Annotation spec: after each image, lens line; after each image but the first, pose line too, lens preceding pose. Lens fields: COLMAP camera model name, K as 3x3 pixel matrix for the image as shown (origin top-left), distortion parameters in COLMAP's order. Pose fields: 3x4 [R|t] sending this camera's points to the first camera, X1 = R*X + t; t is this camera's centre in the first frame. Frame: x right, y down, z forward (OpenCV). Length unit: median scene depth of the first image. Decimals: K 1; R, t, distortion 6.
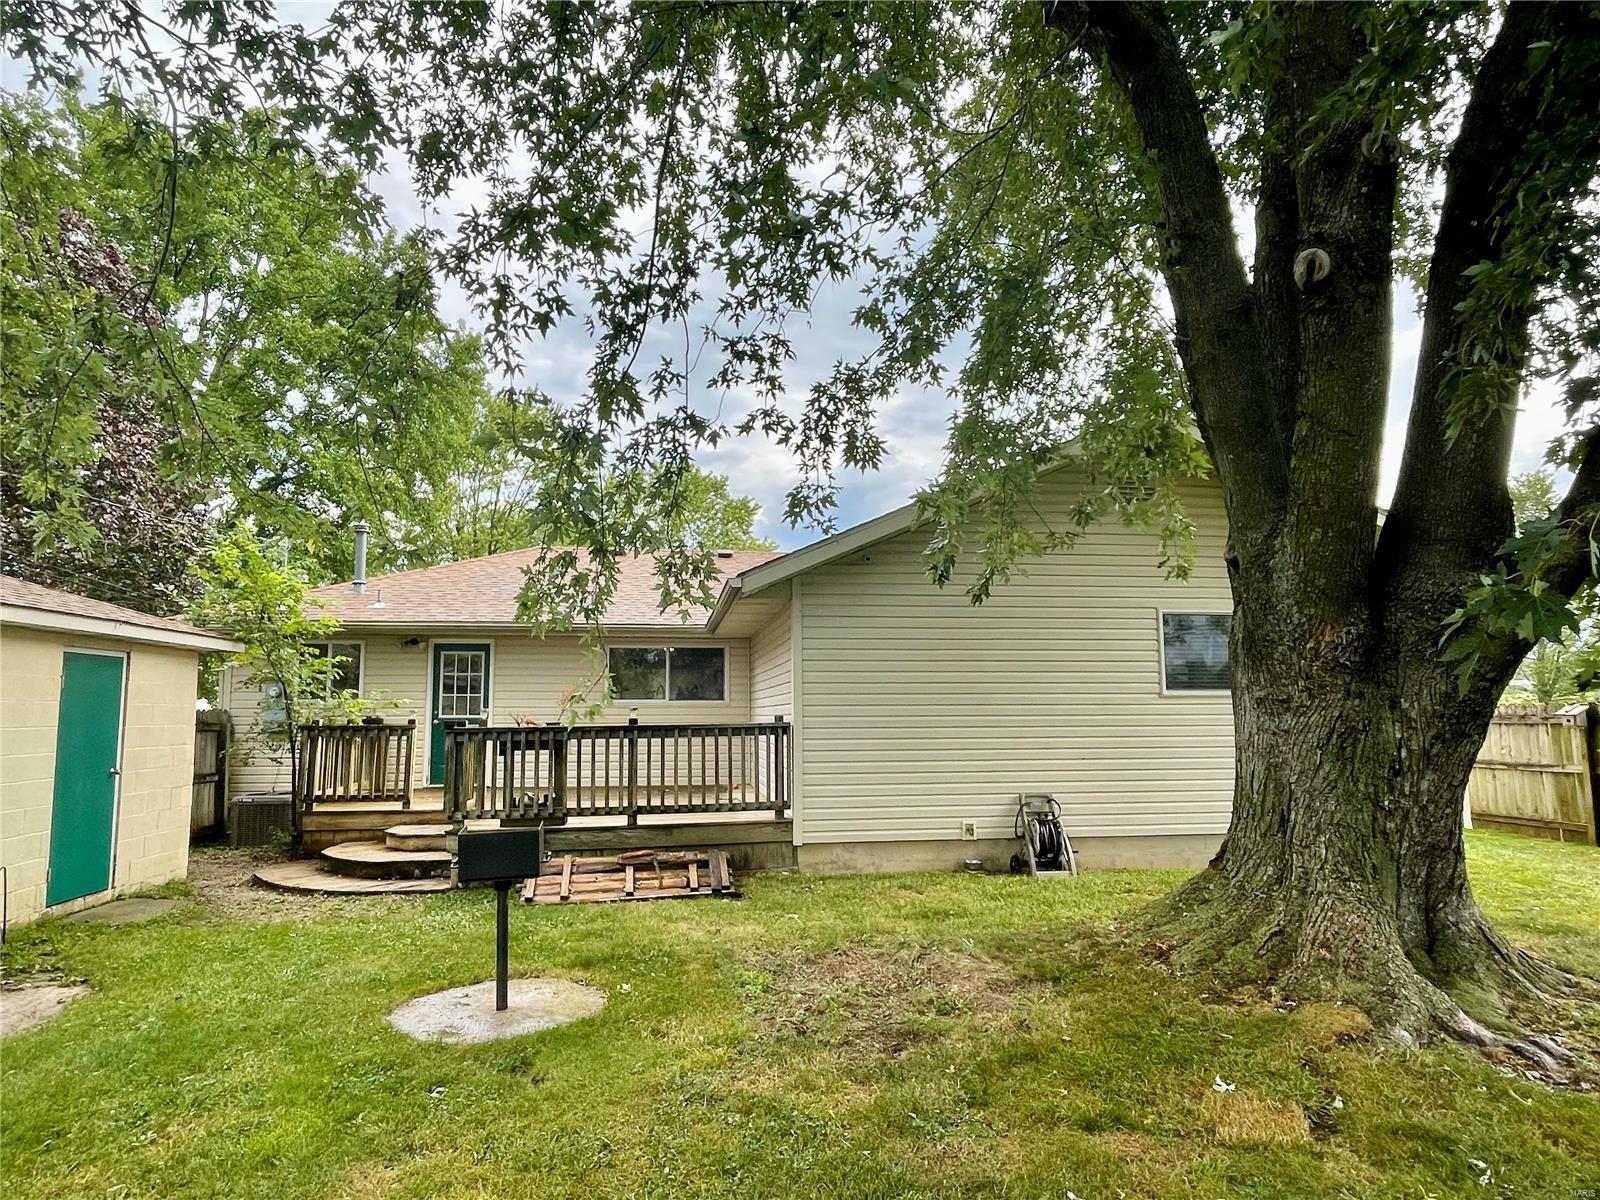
lens RADIAL K [[947.6, 0, 801.7], [0, 947.6, 622.8], [0, 0, 1]] dist [-0.008638, -0.003523]
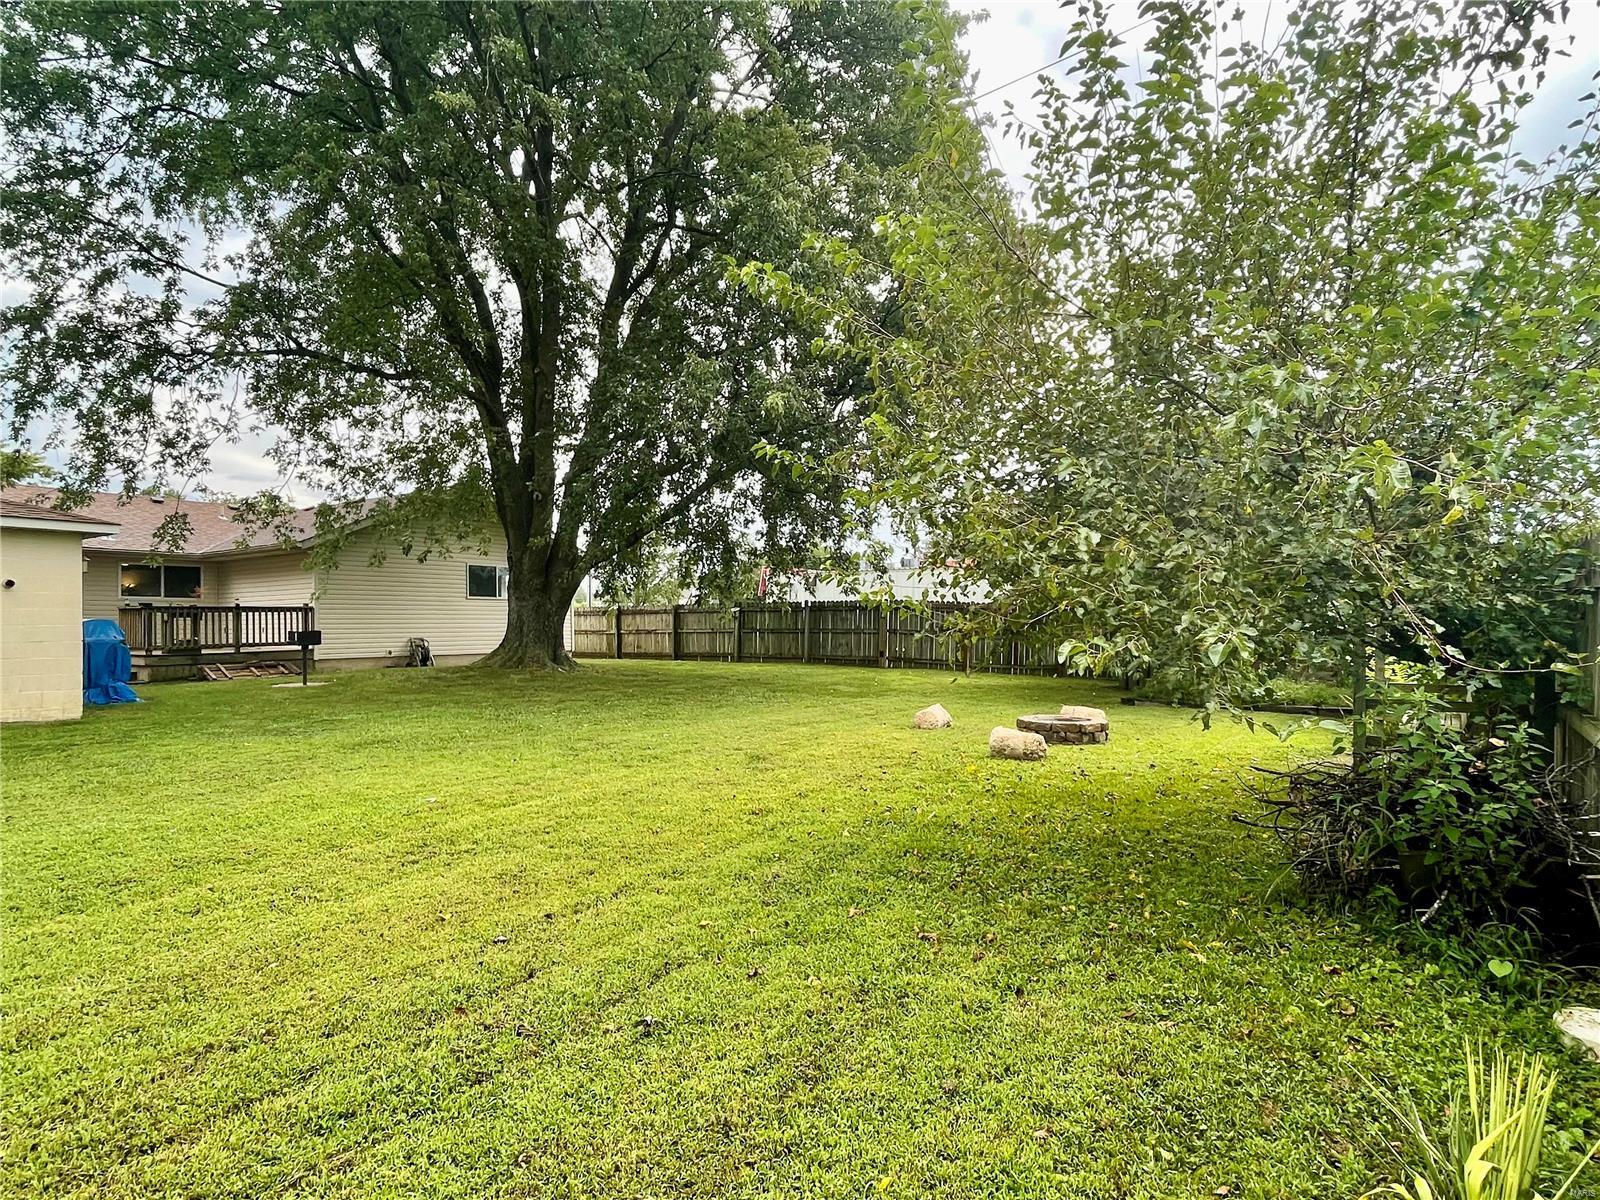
lens RADIAL K [[886.2, 0, 797.9], [0, 886.2, 605.5], [0, 0, 1]] dist [-0.001742, -0.000054]
pose [[0.680184, 0.019069, 0.732793, -1.252991], [-0.072070, 0.996558, 0.040964, -0.105428], [-0.729490, -0.080676, 0.679218, -2.067275]]
